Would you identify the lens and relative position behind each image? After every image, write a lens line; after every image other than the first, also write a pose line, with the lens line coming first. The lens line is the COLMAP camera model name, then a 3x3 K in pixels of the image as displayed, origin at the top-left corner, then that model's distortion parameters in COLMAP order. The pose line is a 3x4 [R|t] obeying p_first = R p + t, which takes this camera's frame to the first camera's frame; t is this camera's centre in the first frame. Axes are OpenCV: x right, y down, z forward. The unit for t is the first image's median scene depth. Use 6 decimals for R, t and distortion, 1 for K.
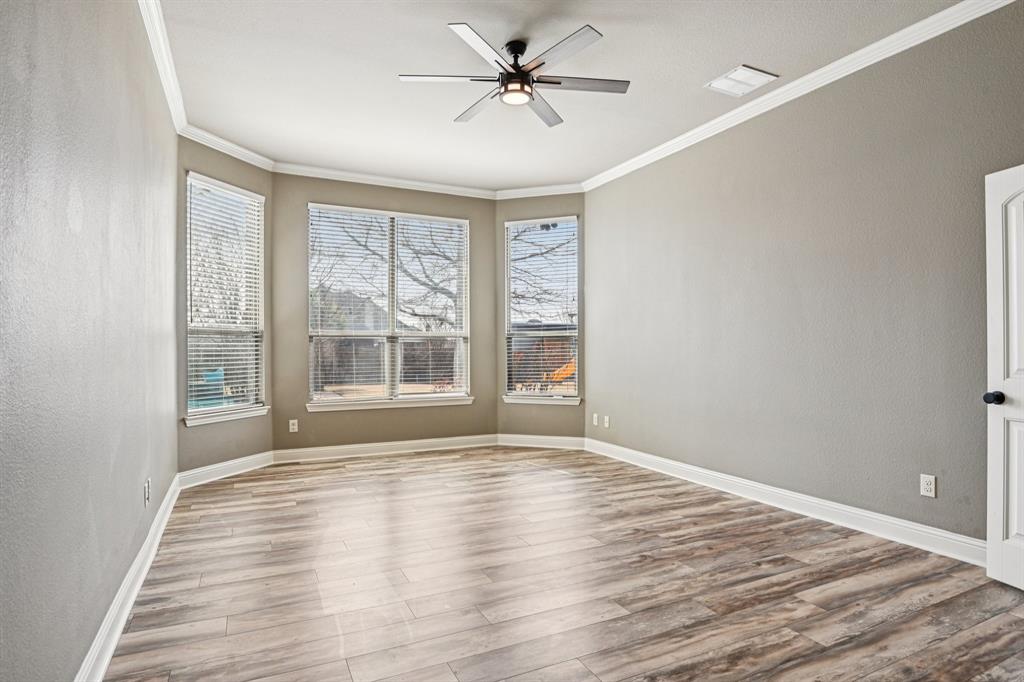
lens RADIAL K [[553.3, 0, 514.8], [0, 553.3, 342.8], [0, 0, 1]] dist [-0.021854, -0.002203]
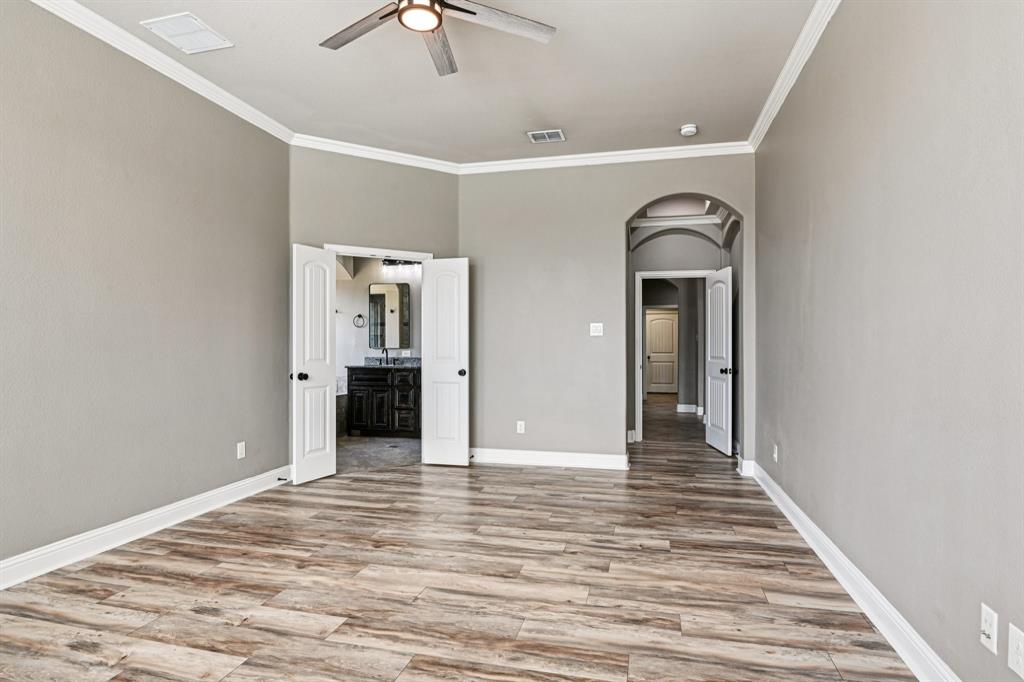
lens RADIAL K [[553.3, 0, 513.3], [0, 553.3, 343.7], [0, 0, 1]] dist [-0.021854, -0.002203]
pose [[-0.767398, 0.002776, 0.641165, -0.565665], [-0.003236, 0.999961, -0.008202, 0.008133], [-0.641163, -0.008369, -0.767359, 1.457850]]
